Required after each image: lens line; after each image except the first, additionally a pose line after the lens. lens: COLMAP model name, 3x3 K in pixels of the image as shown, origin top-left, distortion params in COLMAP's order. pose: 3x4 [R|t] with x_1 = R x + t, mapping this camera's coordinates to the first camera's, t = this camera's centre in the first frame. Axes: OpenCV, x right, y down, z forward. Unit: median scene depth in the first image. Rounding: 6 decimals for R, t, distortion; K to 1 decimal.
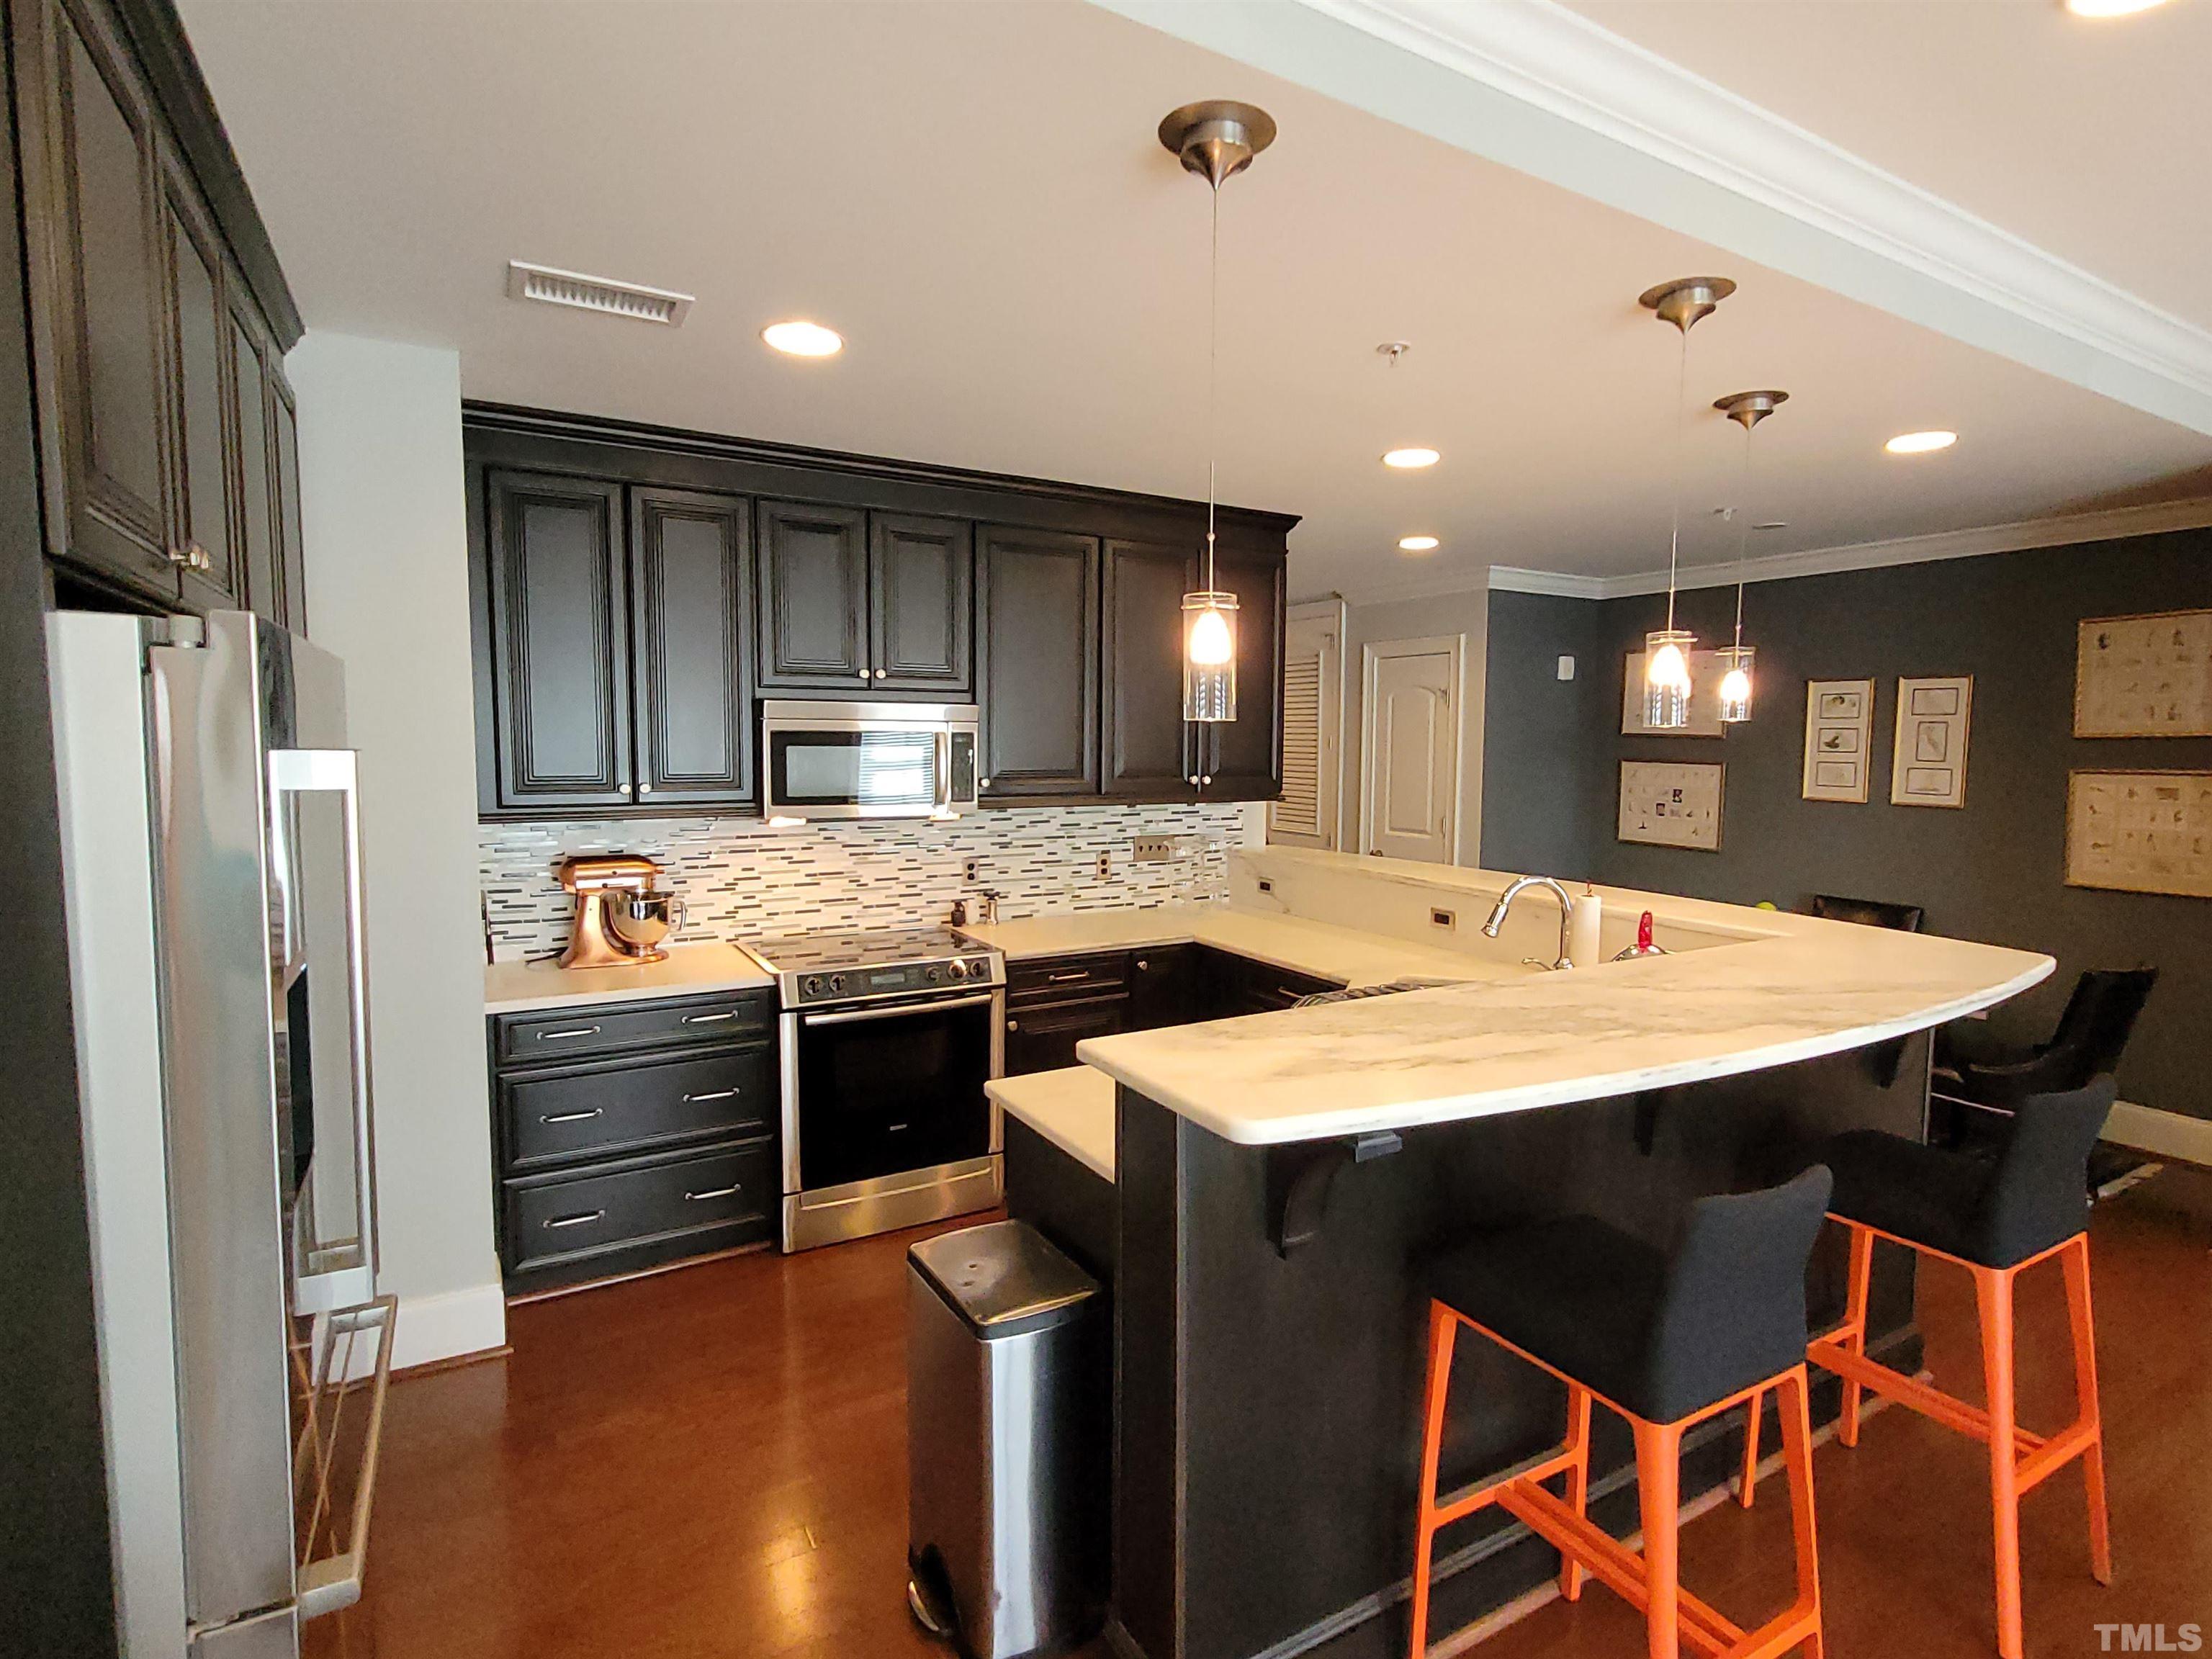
lens RADIAL K [[1117.0, 0, 1131.5], [0, 1117.0, 824.6], [0, 0, 1]] dist [0.004662, -0.000735]
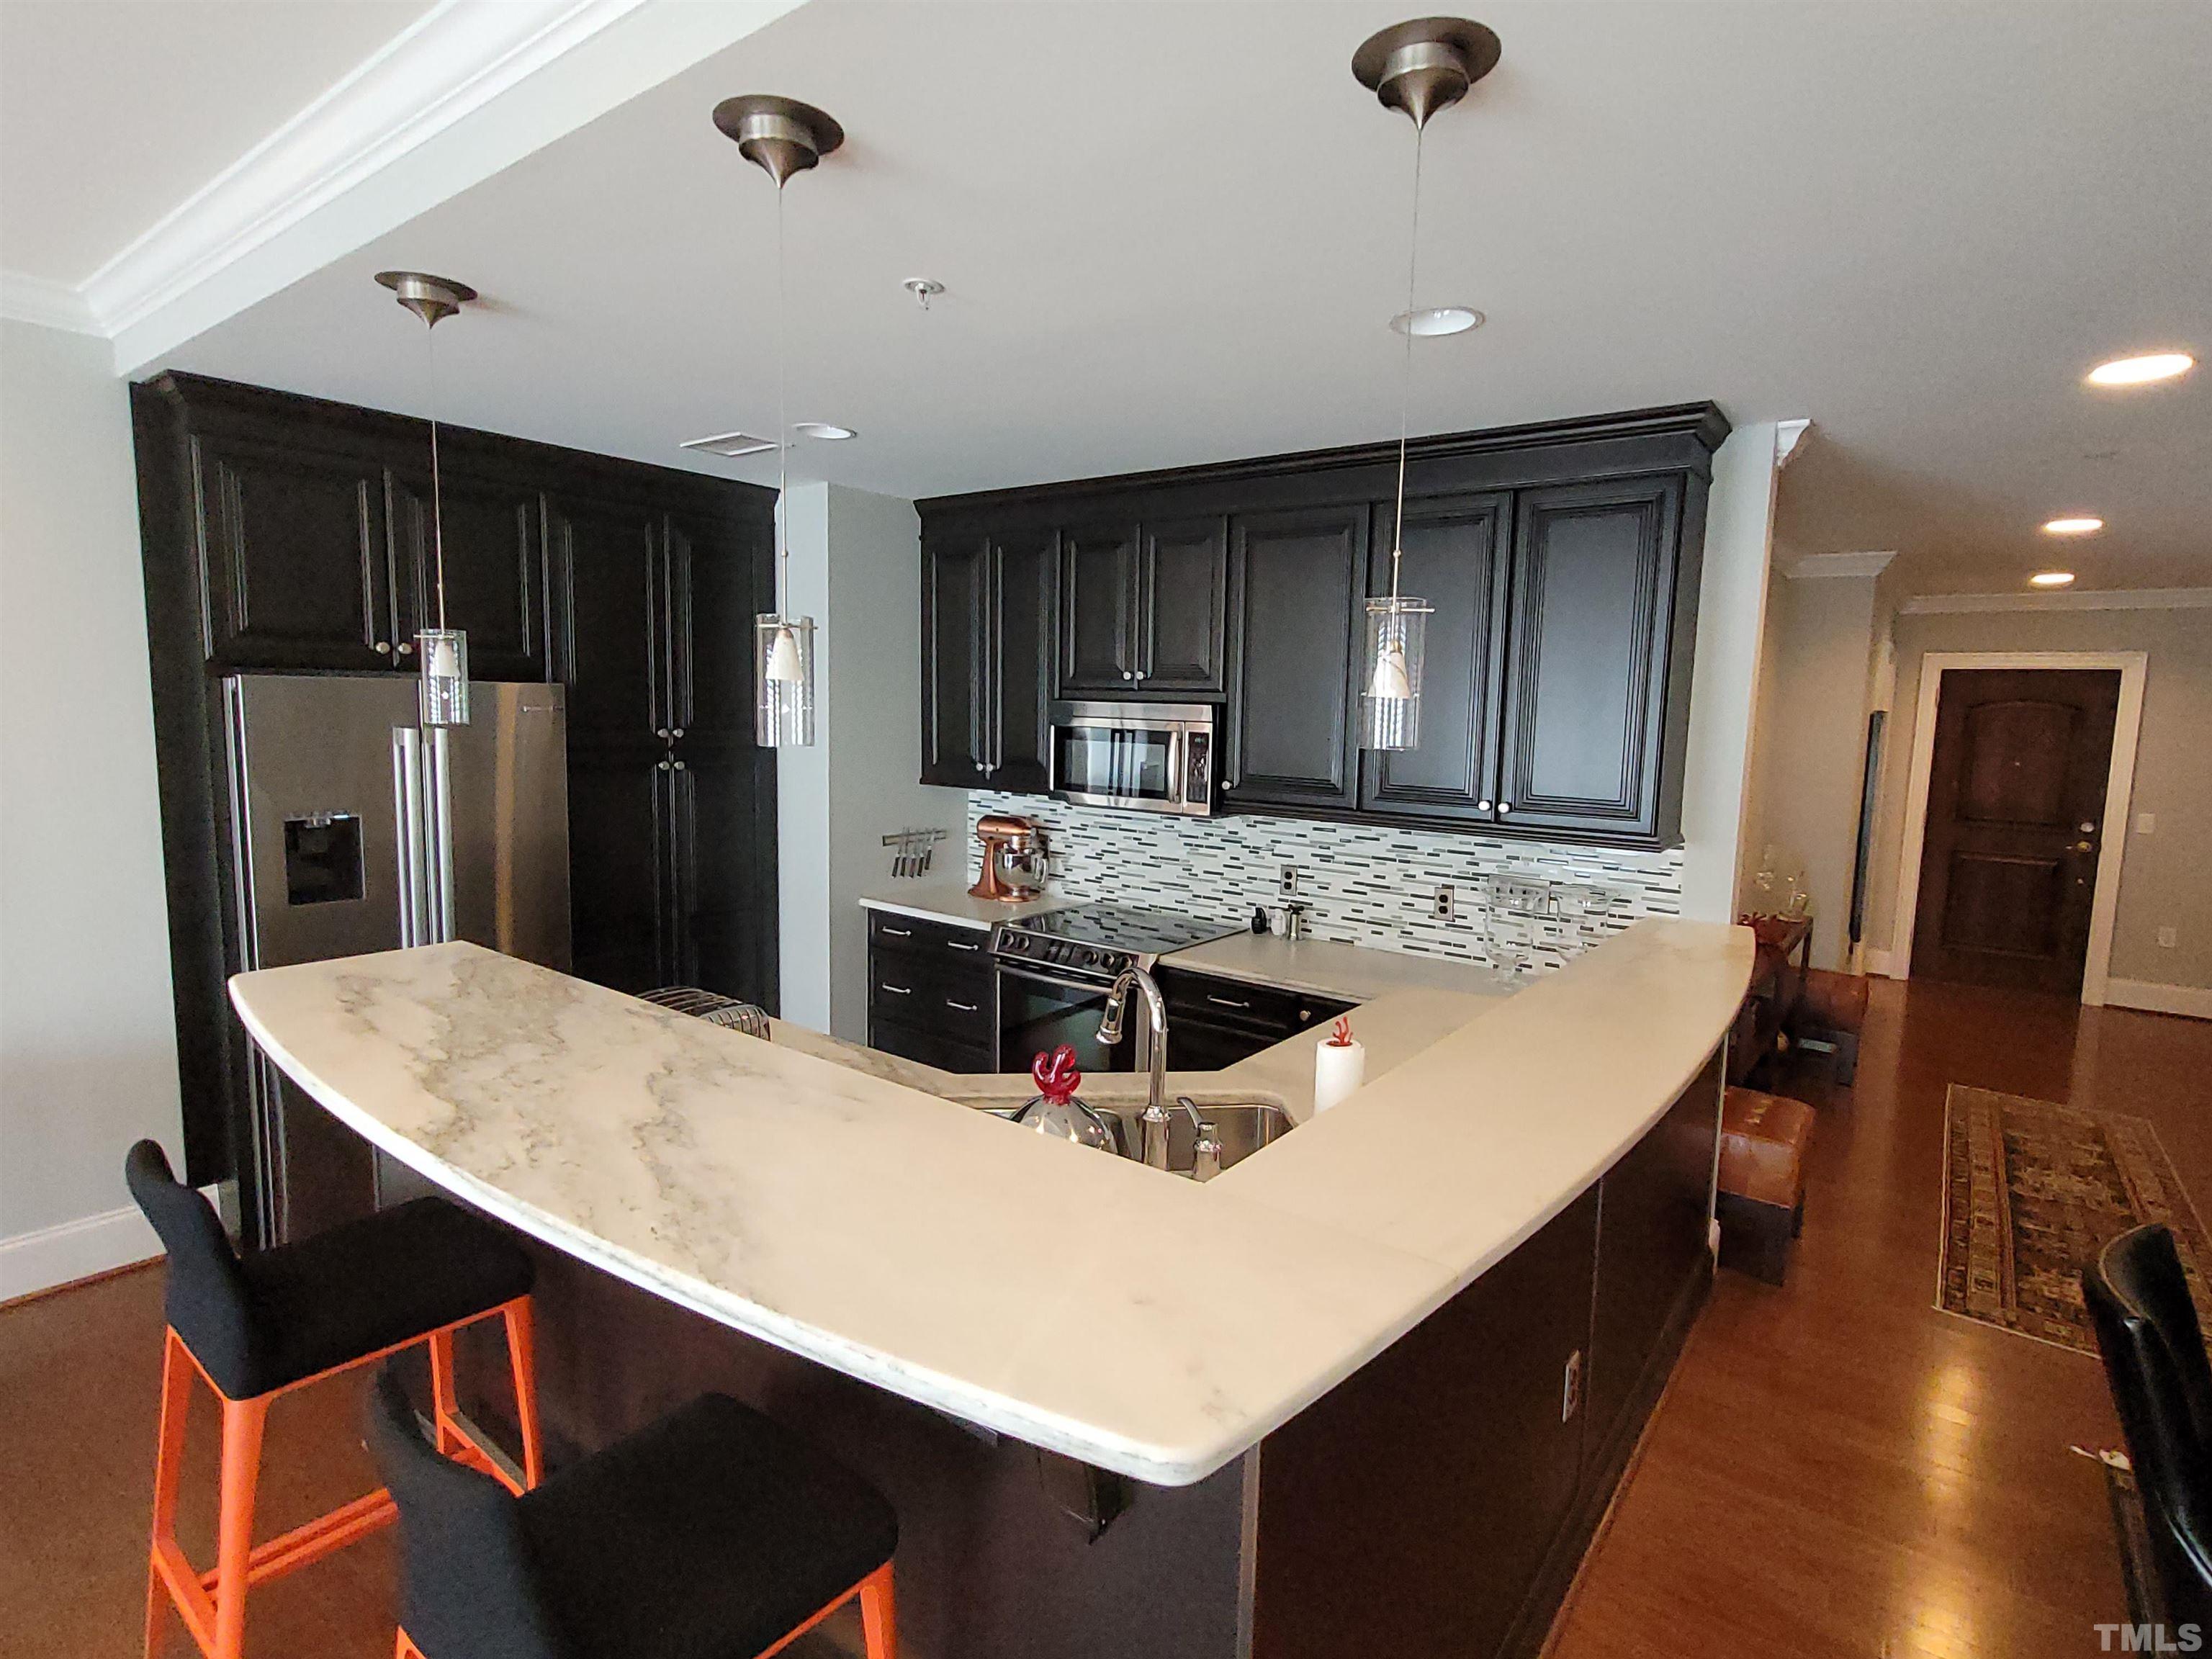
lens RADIAL K [[1117.0, 0, 1131.5], [0, 1117.0, 824.6], [0, 0, 1]] dist [0.004662, -0.000735]
pose [[0.383429, 0.105700, -0.917502, 0.637620], [-0.091768, 0.992873, 0.076033, -0.061534], [0.919000, 0.055044, 0.390396, 0.486773]]
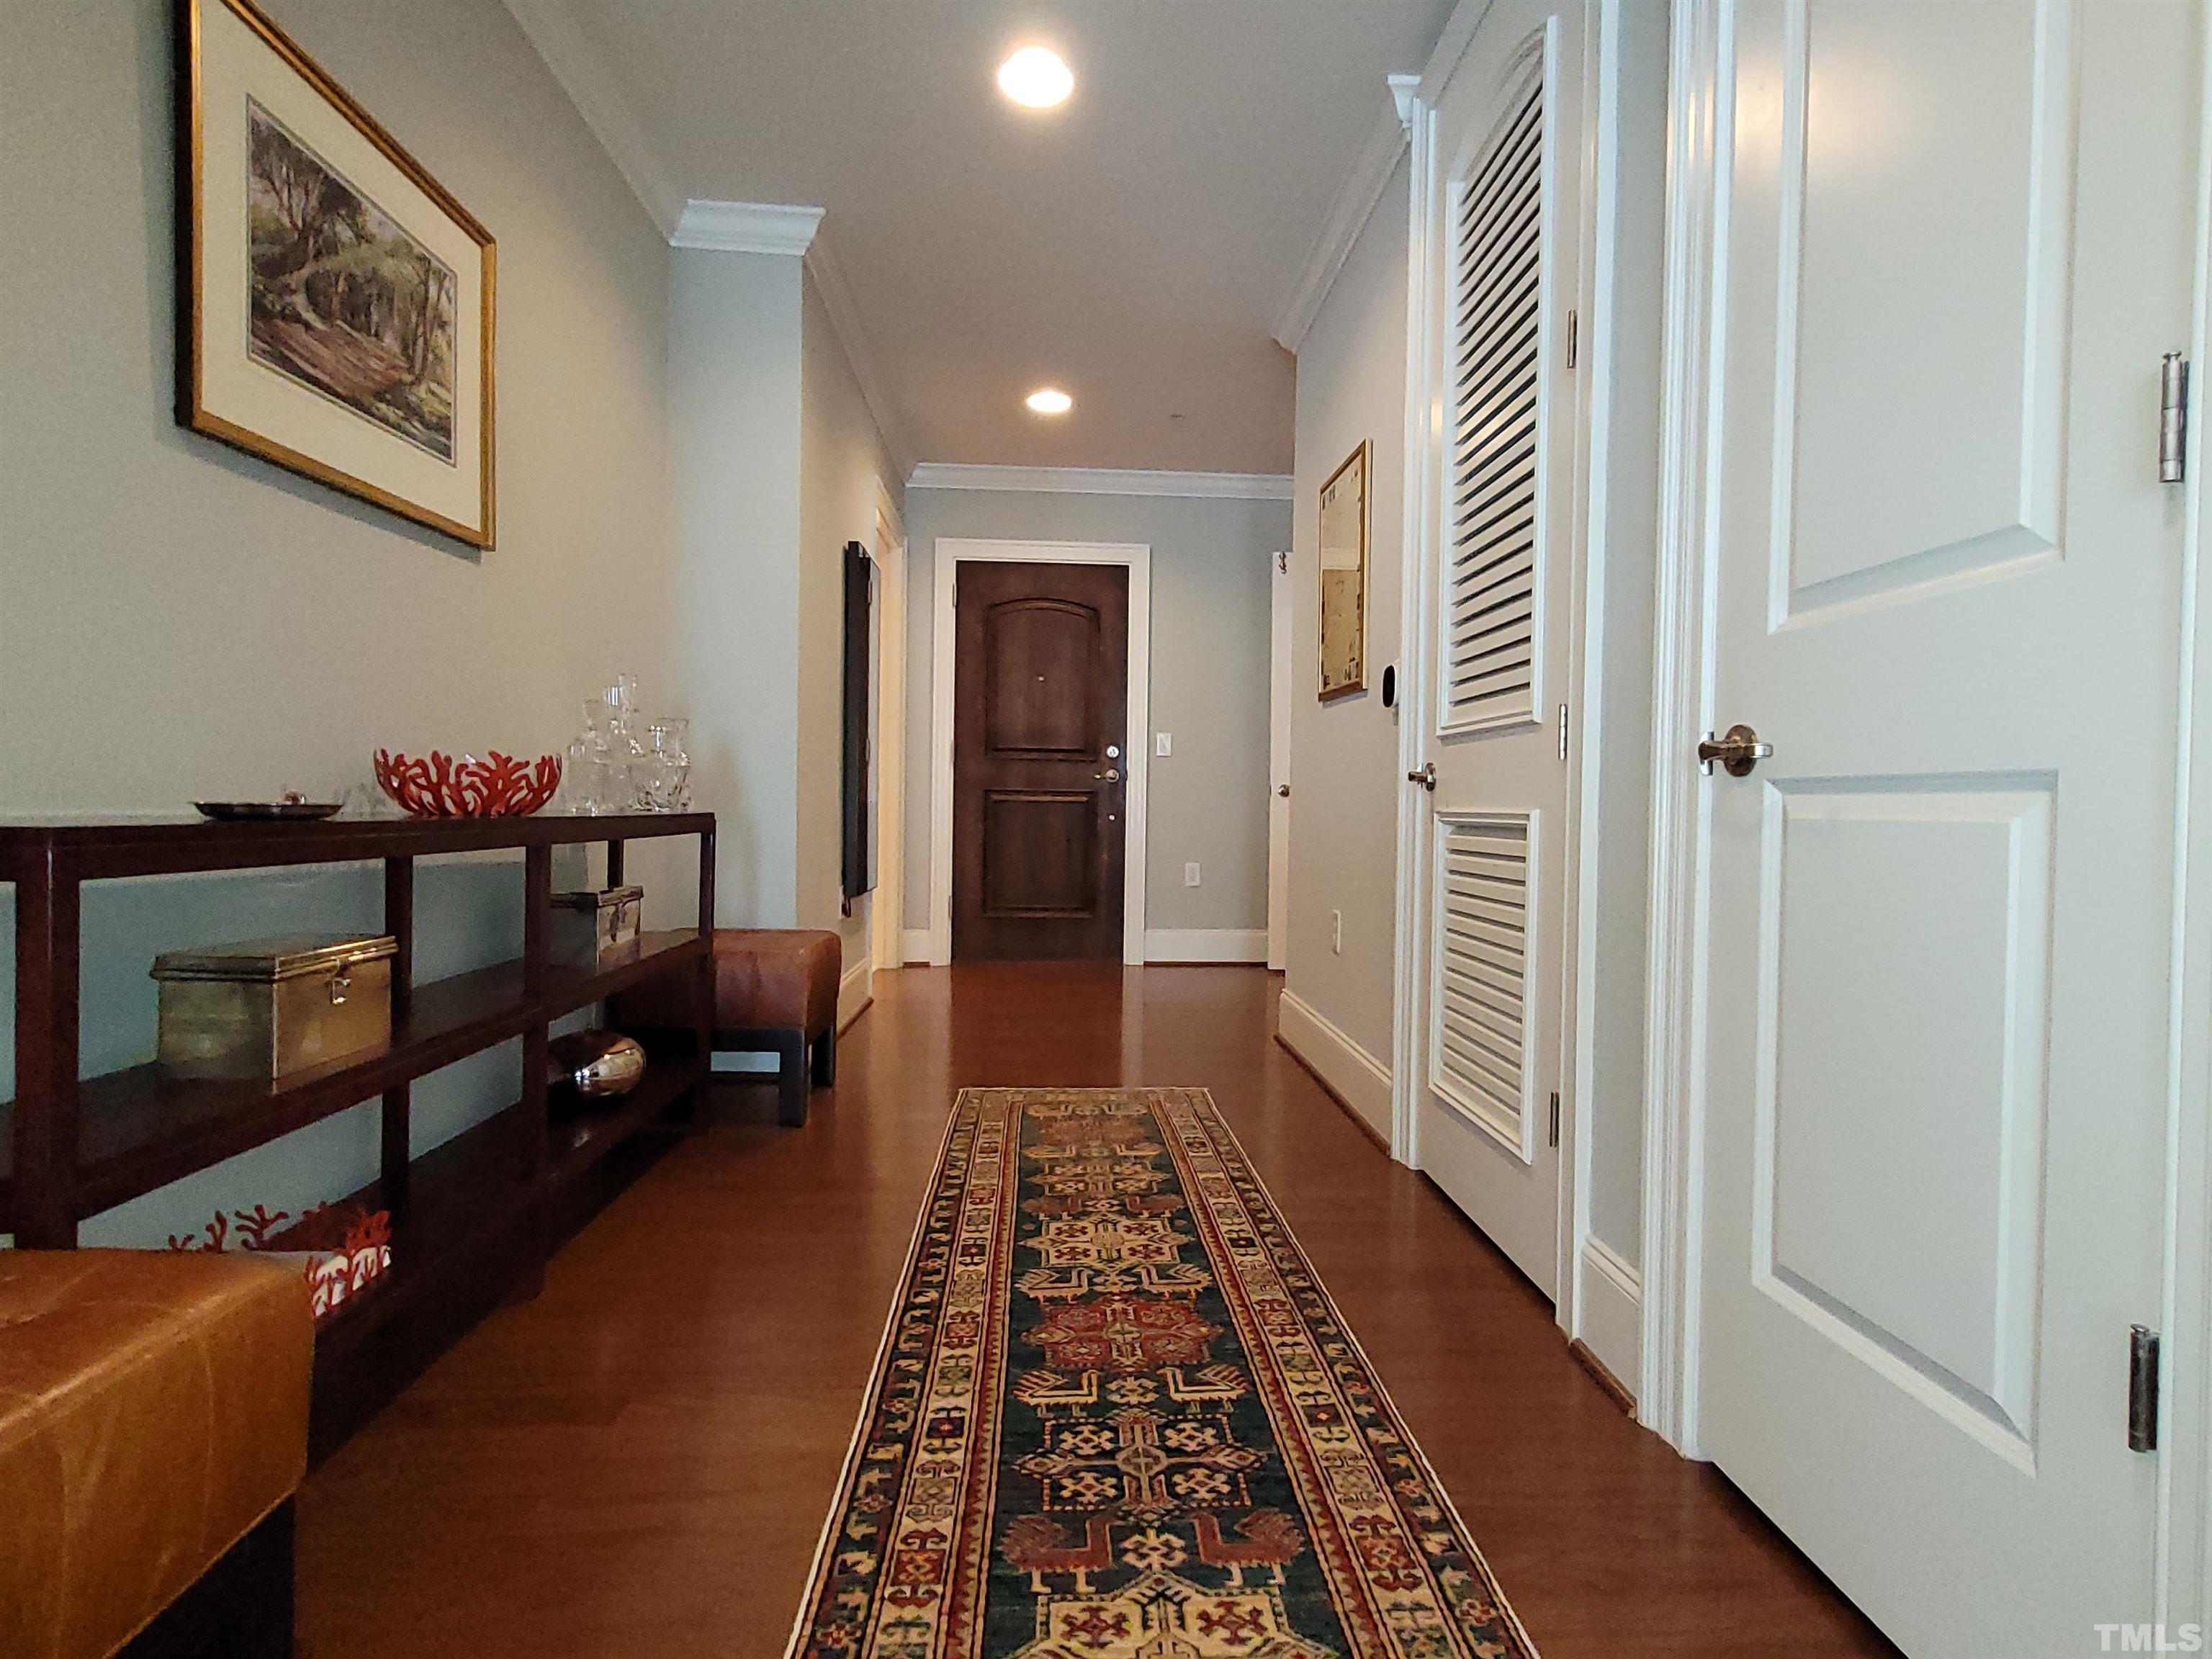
lens RADIAL K [[1117.0, 0, 1131.5], [0, 1117.0, 824.6], [0, 0, 1]] dist [0.004662, -0.000735]
pose [[0.894477, 0.014302, -0.446885, 0.325303], [-0.041185, 0.997874, -0.050500, 0.084815], [0.445213, 0.063576, 0.893165, 1.159469]]
